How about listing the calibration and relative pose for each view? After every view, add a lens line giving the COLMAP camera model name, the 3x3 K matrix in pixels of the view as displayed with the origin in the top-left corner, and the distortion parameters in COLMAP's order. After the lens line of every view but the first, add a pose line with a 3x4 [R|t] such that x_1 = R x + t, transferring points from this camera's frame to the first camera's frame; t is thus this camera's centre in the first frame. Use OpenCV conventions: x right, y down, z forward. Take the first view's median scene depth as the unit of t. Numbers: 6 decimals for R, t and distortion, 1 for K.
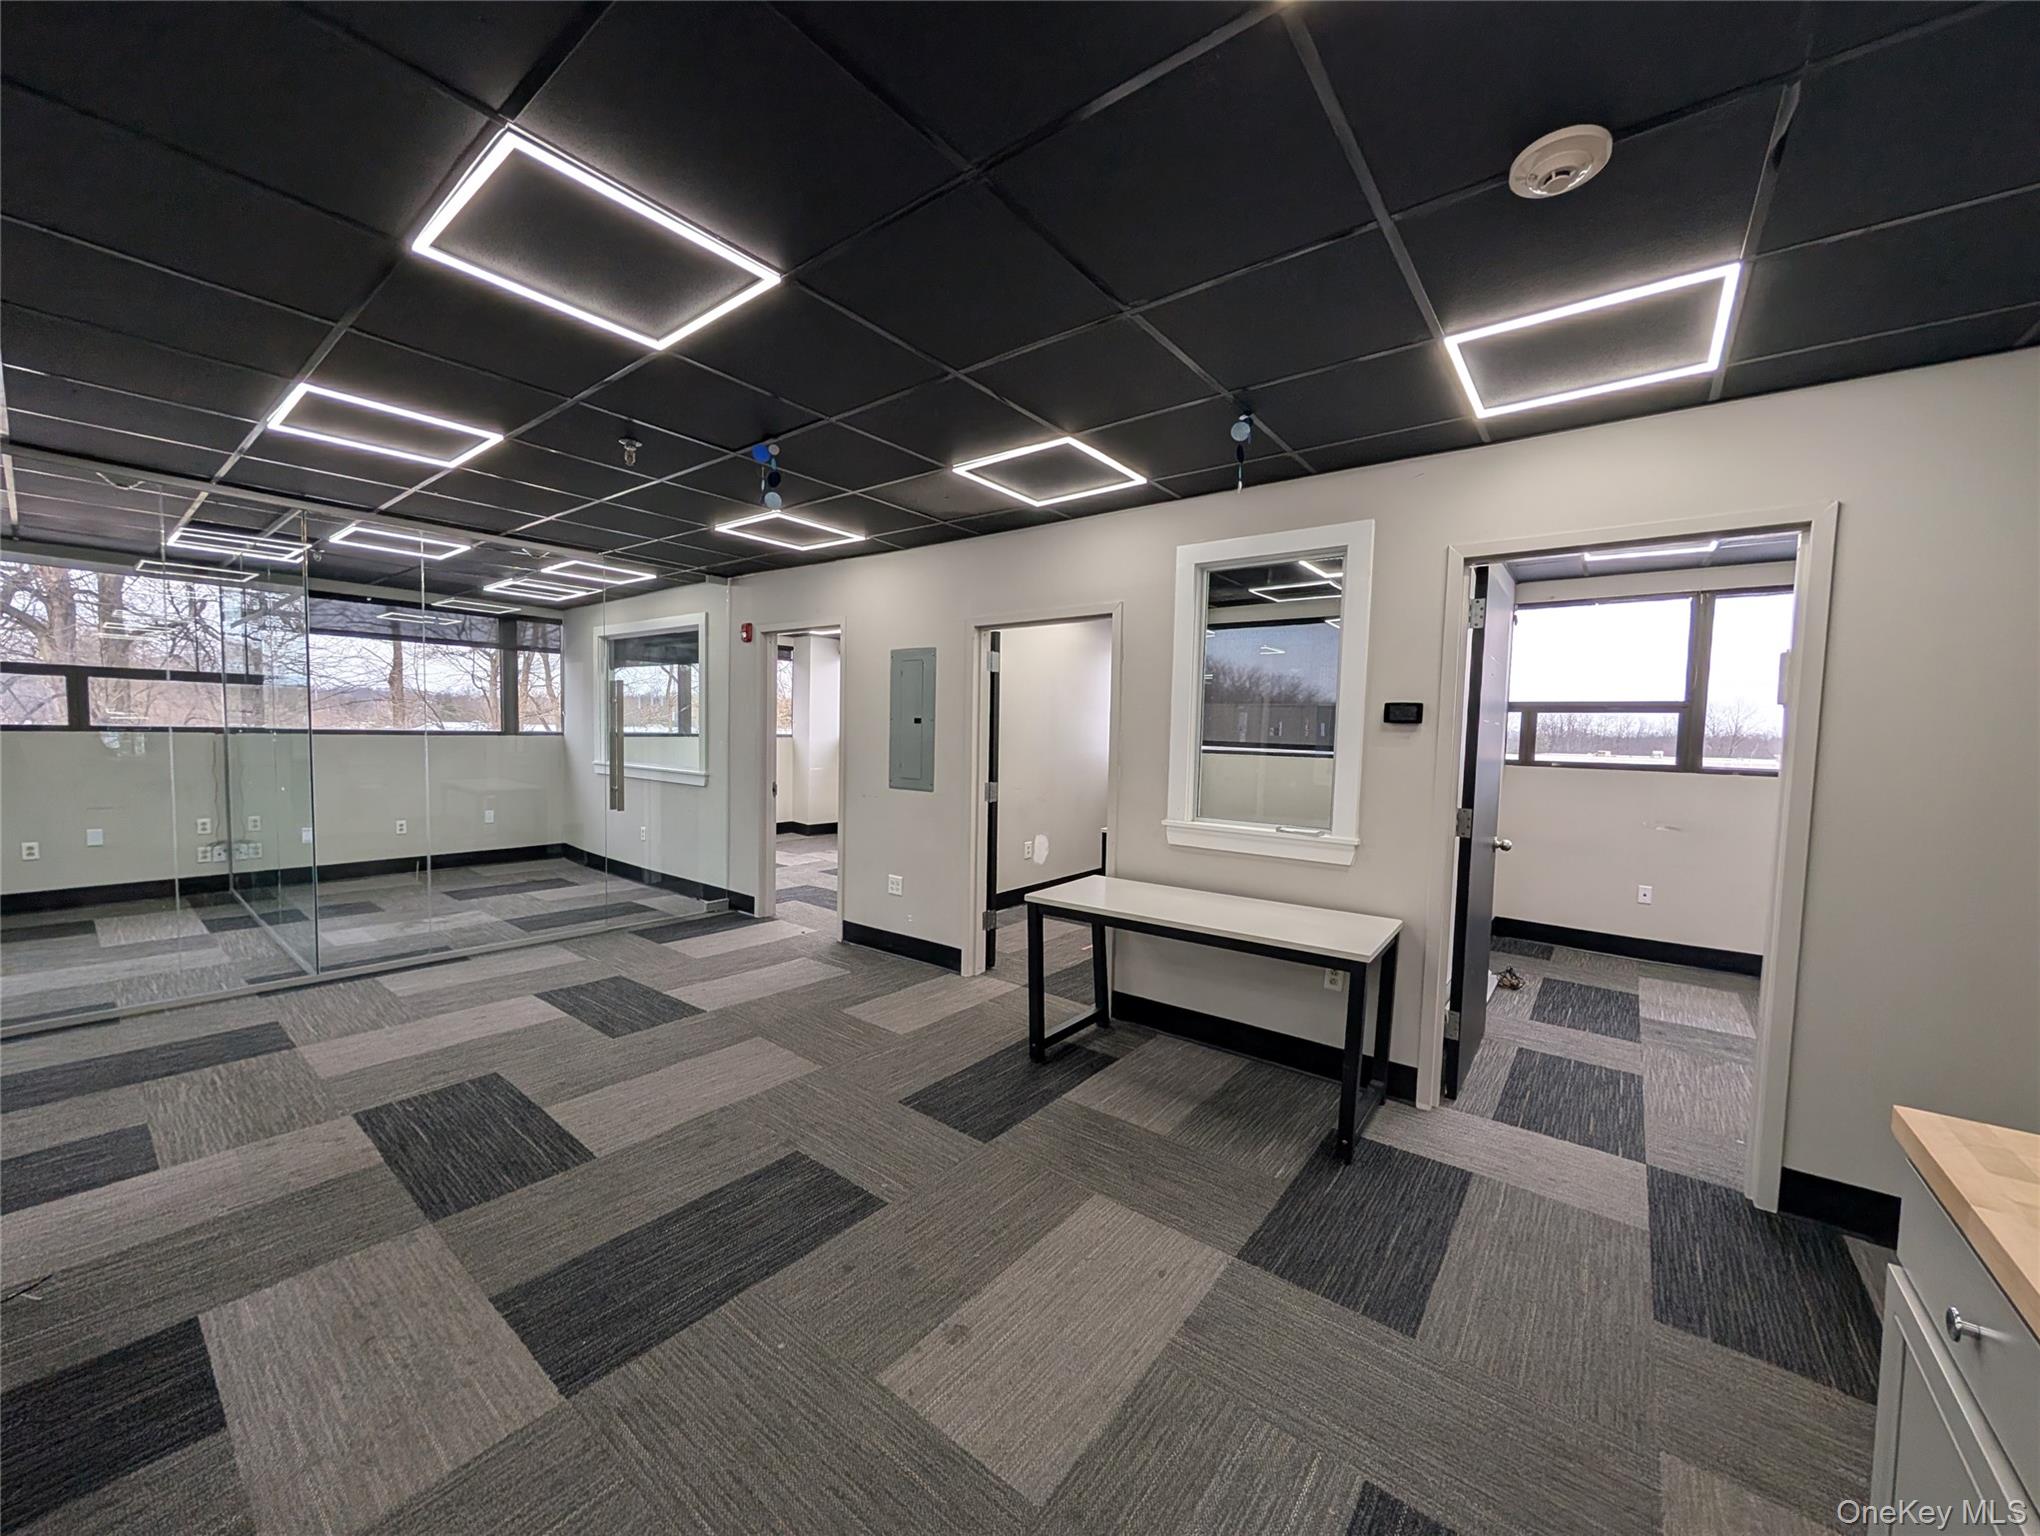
lens RADIAL K [[771.6, 0, 1018.2], [0, 771.6, 779.9], [0, 0, 1]] dist [-0.000325, 0.000051]
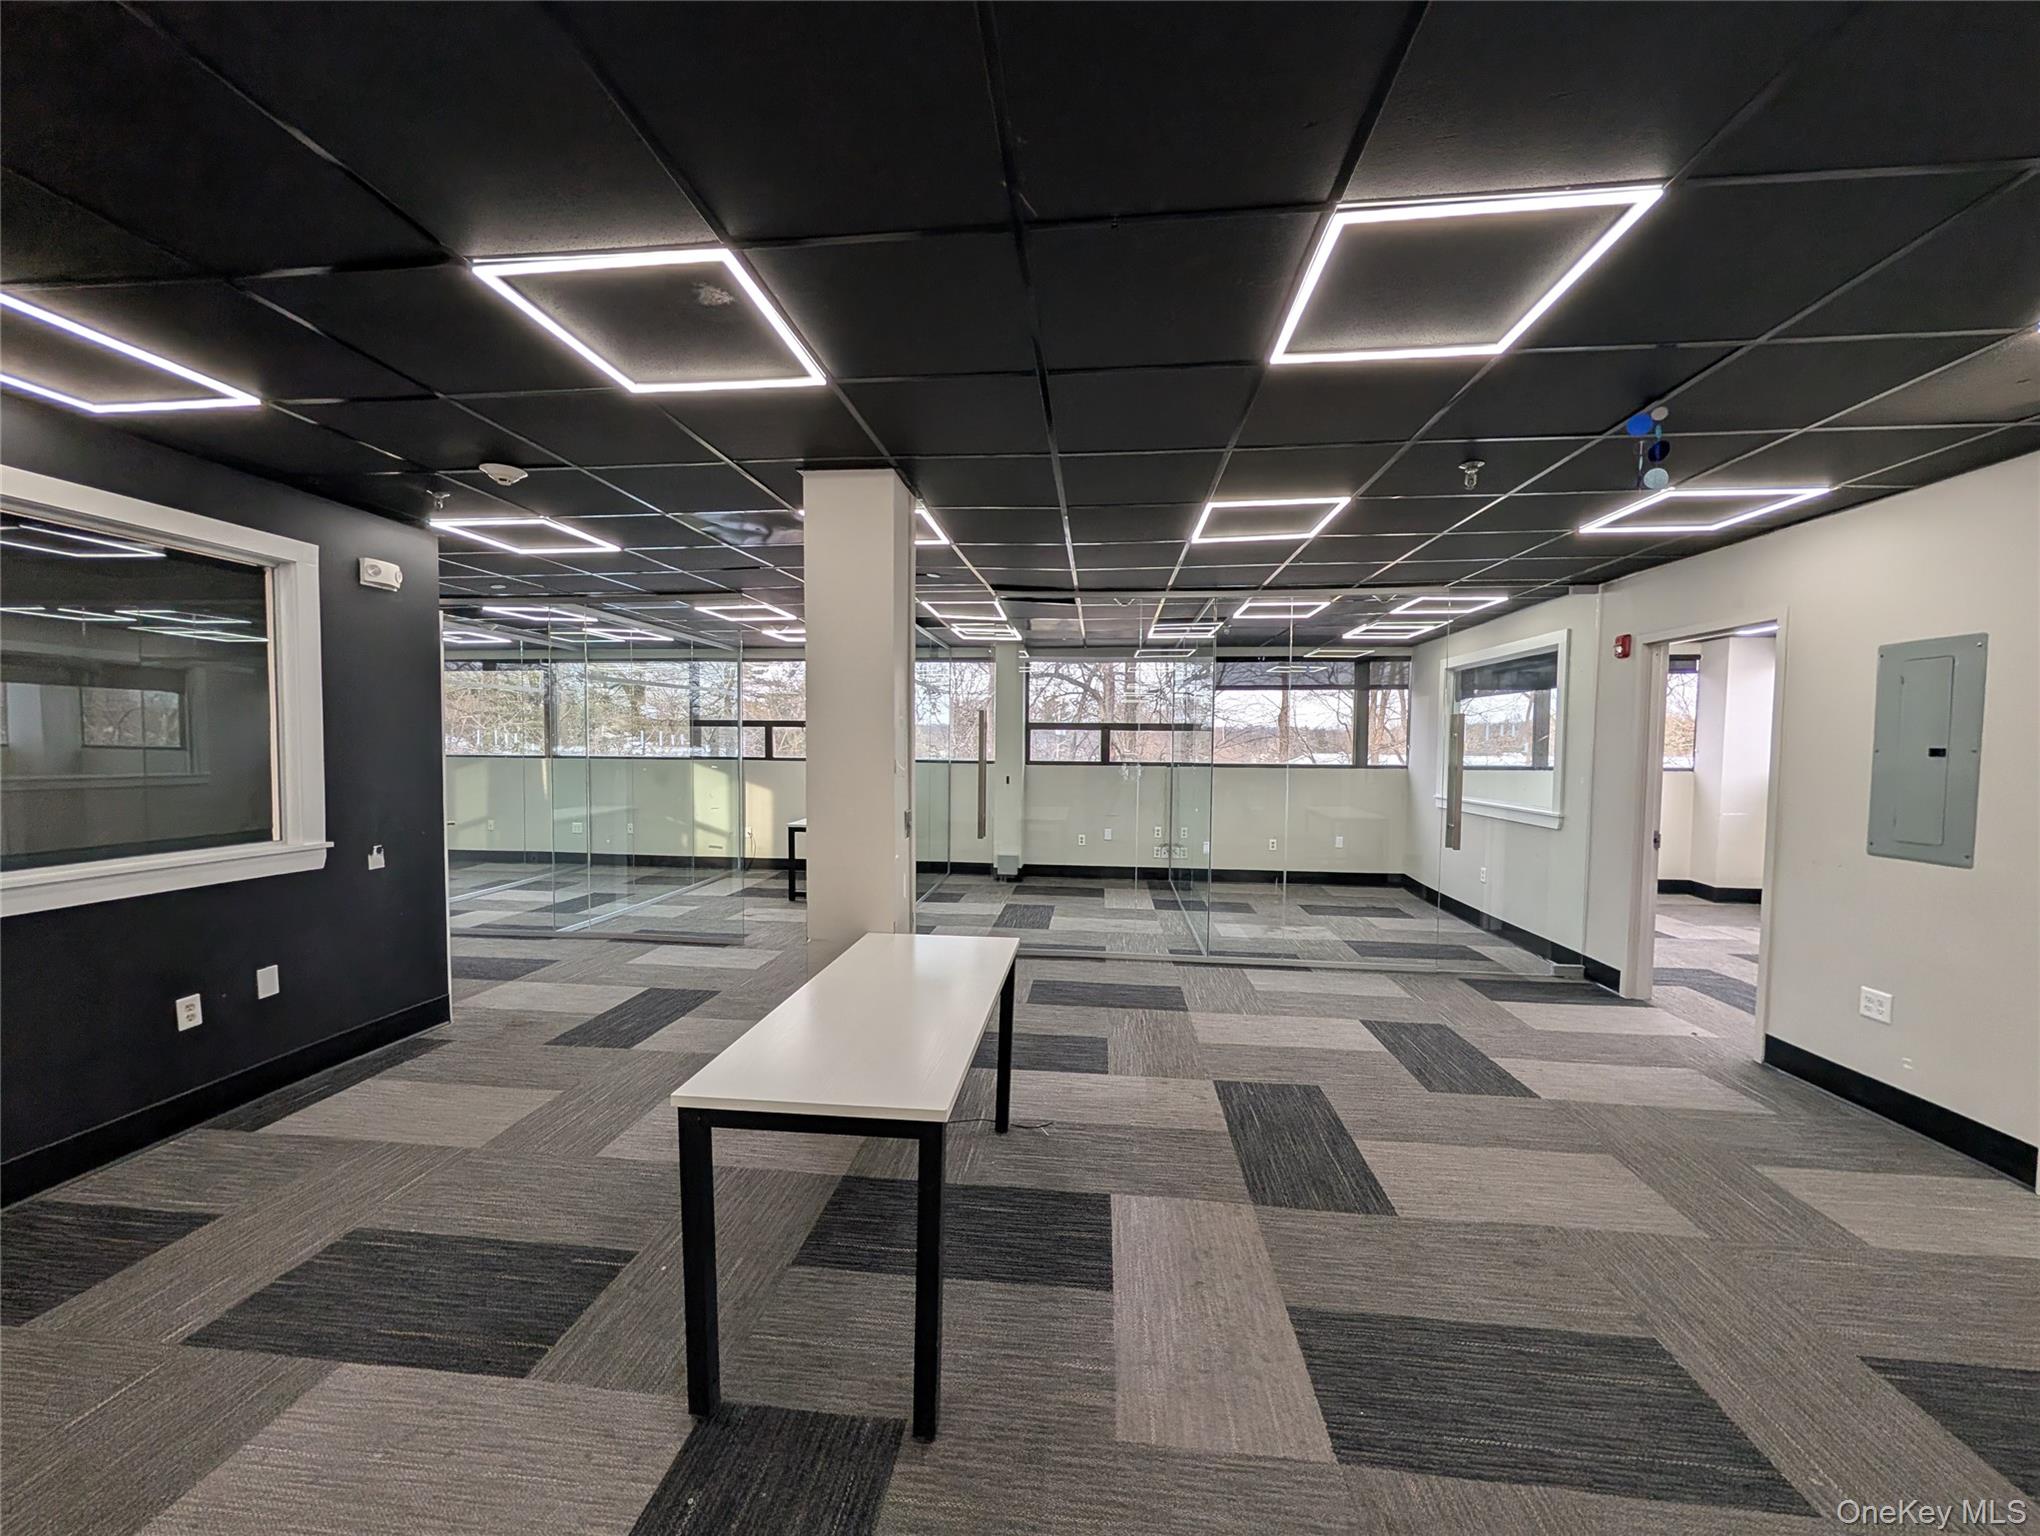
lens RADIAL K [[771.6, 0, 1018.9], [0, 771.6, 778.6], [0, 0, 1]] dist [-0.000325, 0.000051]
pose [[0.532250, 0.016527, -0.846426, 0.004510], [-0.050028, 0.998676, -0.011959, -0.011700], [0.845108, 0.048710, 0.532372, 0.037687]]
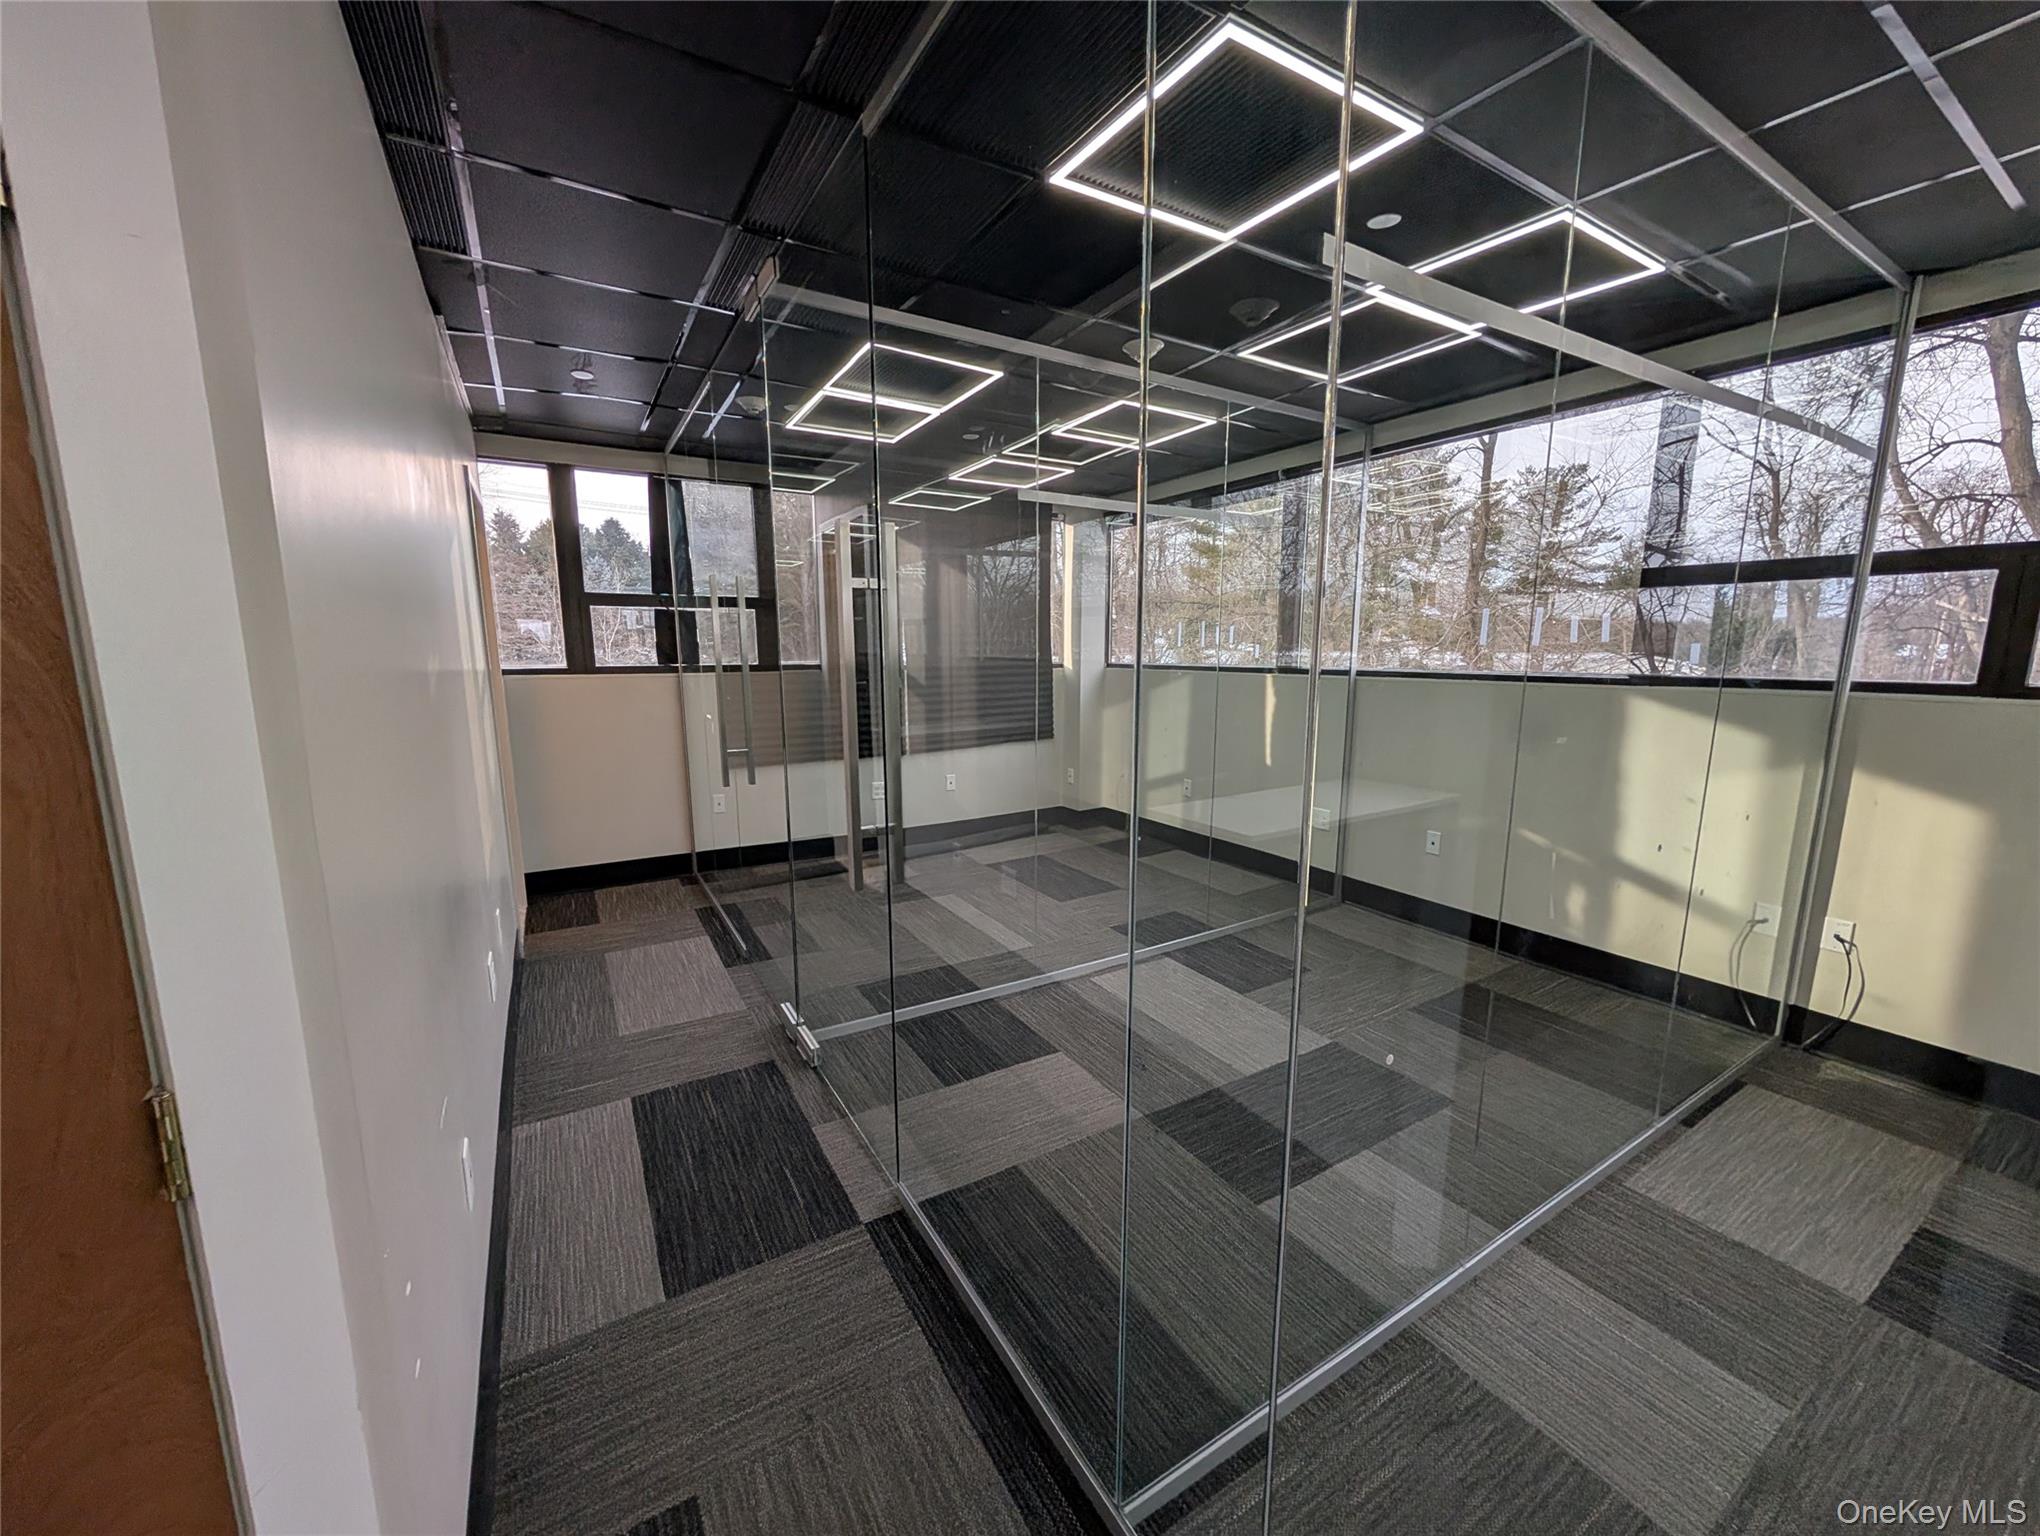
lens RADIAL K [[771.6, 0, 1017.4], [0, 771.6, 777.2], [0, 0, 1]] dist [-0.000325, 0.000051]
pose [[-0.356241, 0.131538, -0.925089, -1.351594], [-0.068119, 0.983752, 0.166110, -0.040107], [0.931908, 0.122192, -0.341492, 0.115322]]
